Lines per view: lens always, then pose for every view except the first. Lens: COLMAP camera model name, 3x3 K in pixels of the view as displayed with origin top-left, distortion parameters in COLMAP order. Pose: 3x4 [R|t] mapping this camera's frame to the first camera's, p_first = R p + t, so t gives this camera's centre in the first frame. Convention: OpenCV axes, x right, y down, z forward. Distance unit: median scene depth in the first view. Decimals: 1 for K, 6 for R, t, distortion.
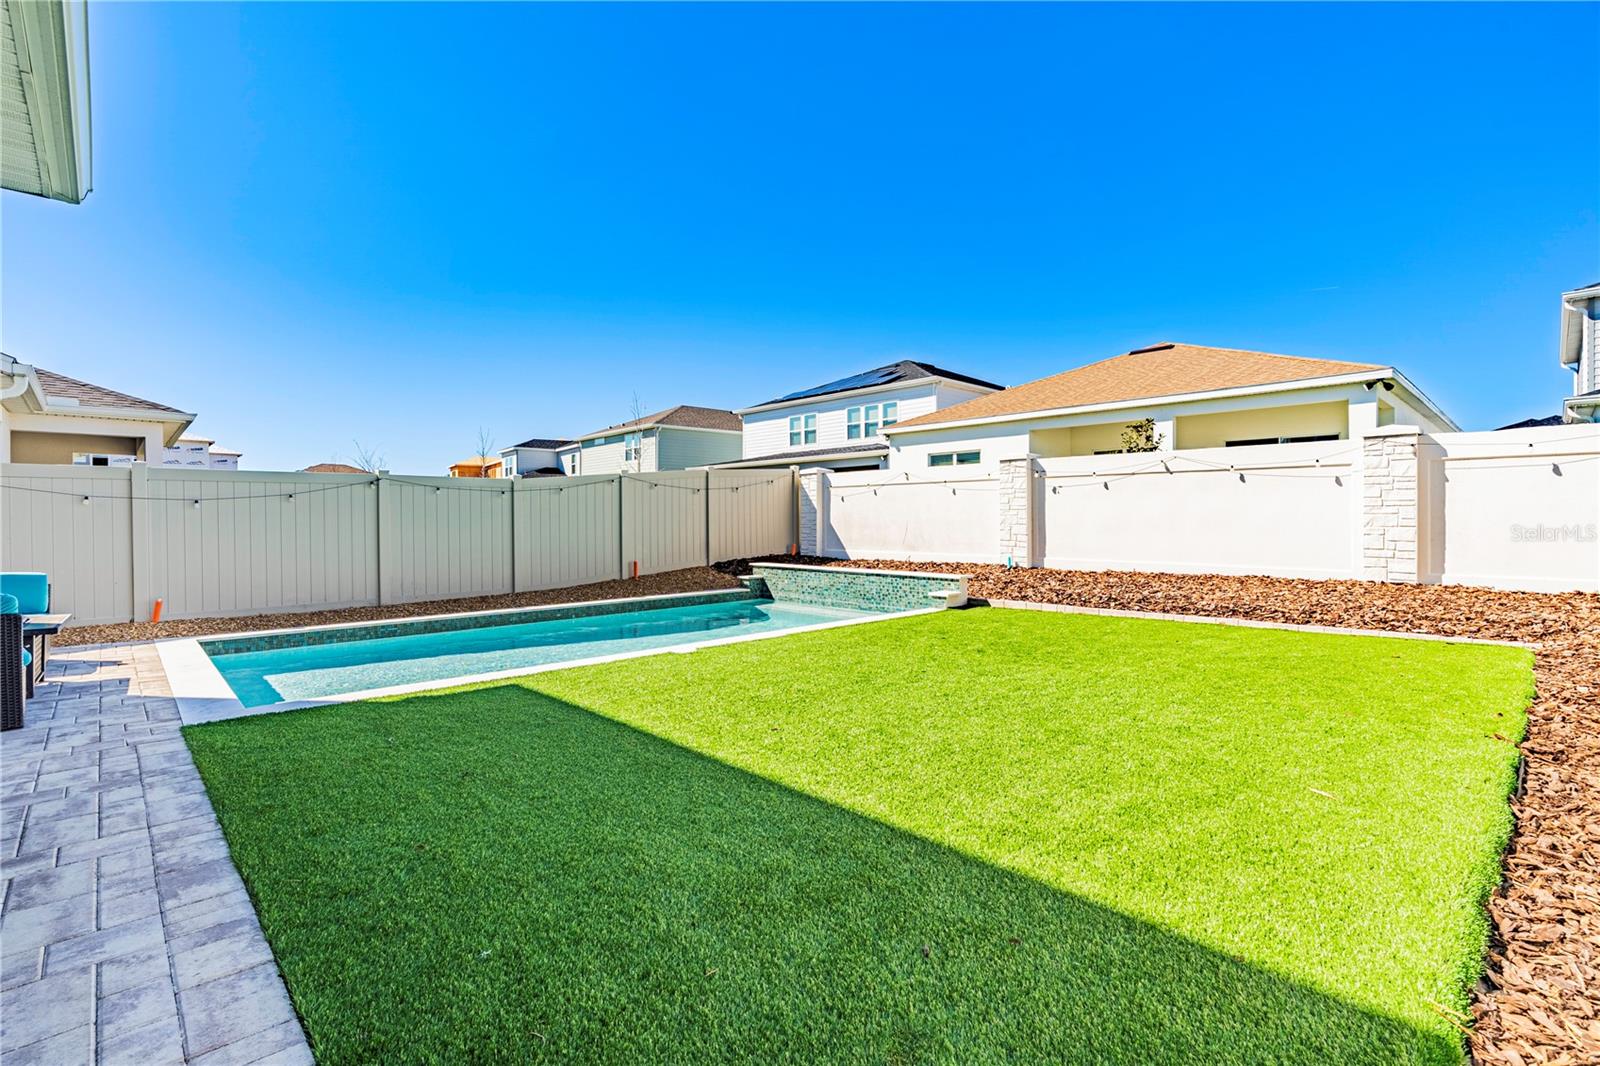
lens RADIAL K [[718.3, 0, 768.2], [0, 718.3, 507.4], [0, 0, 1]] dist [-0.001950, 0.000613]
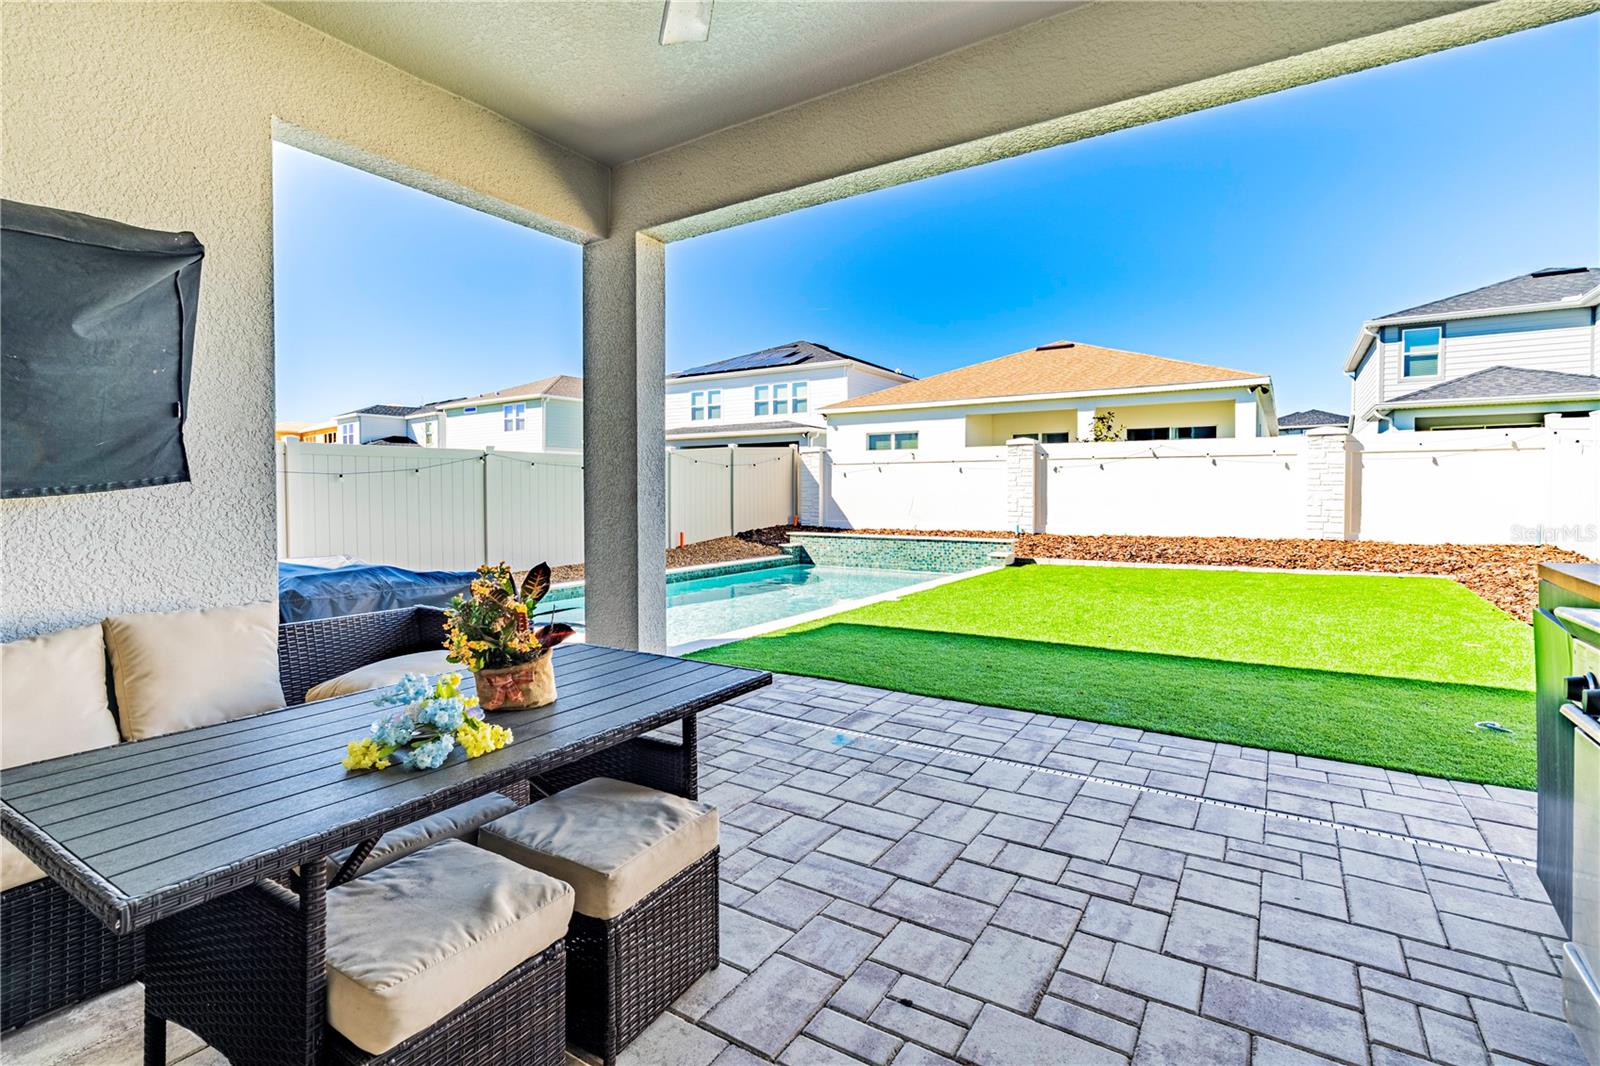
lens RADIAL K [[718.3, 0, 773.7], [0, 718.3, 499.8], [0, 0, 1]] dist [-0.001950, 0.000613]
pose [[0.978337, -0.000594, 0.207018, -0.249790], [-0.004908, 0.999648, 0.026063, -0.002145], [-0.206961, -0.026514, 0.977990, -0.075876]]
